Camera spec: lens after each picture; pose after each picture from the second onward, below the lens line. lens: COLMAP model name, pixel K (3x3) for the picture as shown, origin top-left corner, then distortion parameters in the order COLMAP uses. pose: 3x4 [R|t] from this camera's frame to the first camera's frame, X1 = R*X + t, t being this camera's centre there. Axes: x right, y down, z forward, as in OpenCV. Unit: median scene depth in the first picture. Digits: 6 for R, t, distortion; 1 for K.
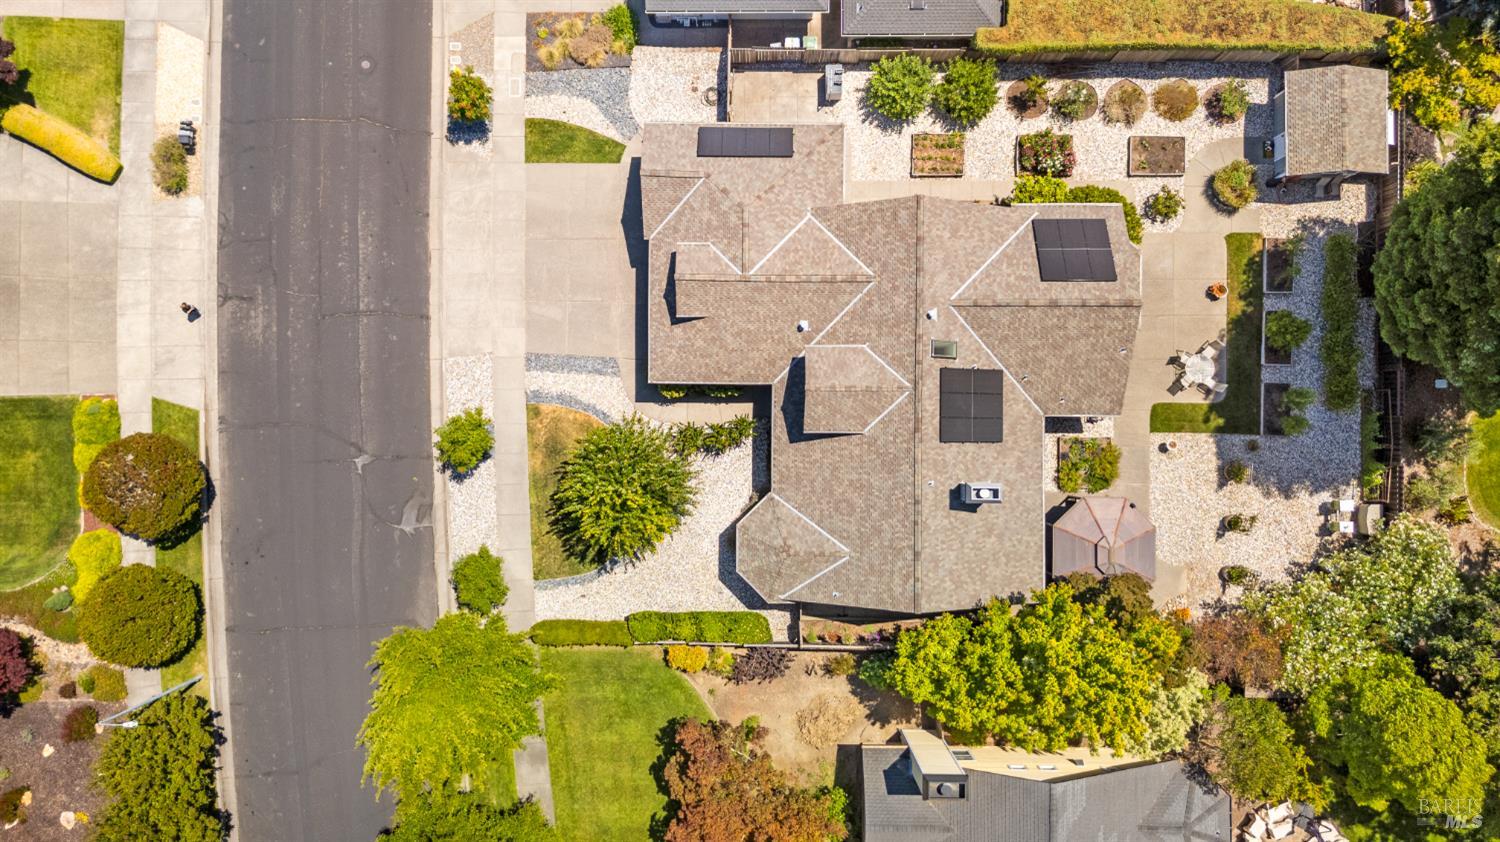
lens RADIAL K [[1102.2, 0, 752.1], [0, 1102.2, 425.7], [0, 0, 1]] dist [0.060596, -0.058064]
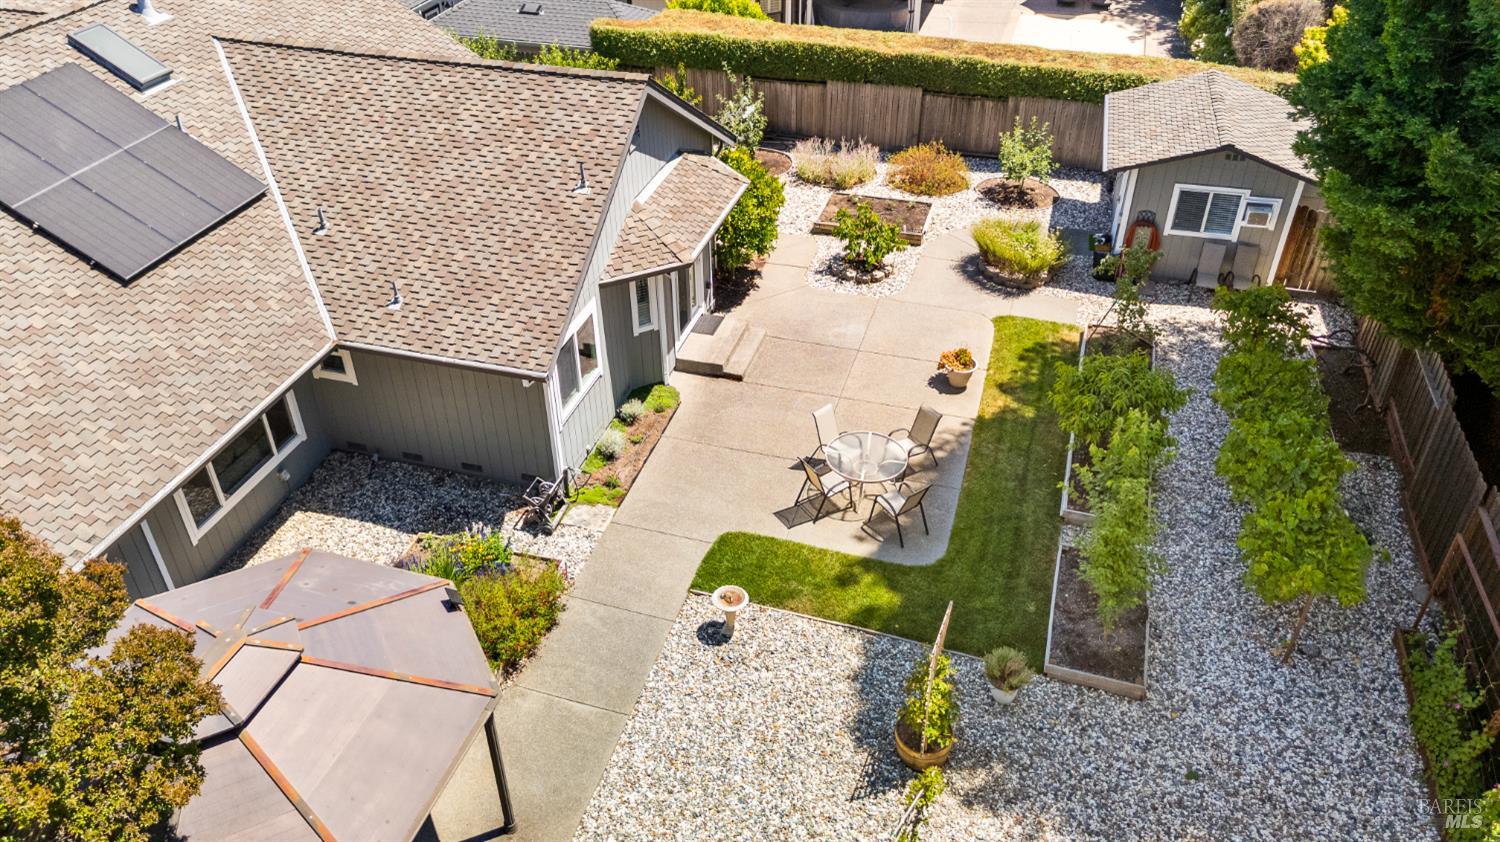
lens RADIAL K [[1102.2, 0, 752.1], [0, 1102.2, 425.7], [0, 0, 1]] dist [0.060596, -0.058064]
pose [[0.961590, 0.165314, -0.219124, 0.437165], [-0.274482, 0.573562, -0.771807, 0.216968], [-0.001909, 0.802308, 0.596907, 0.776191]]
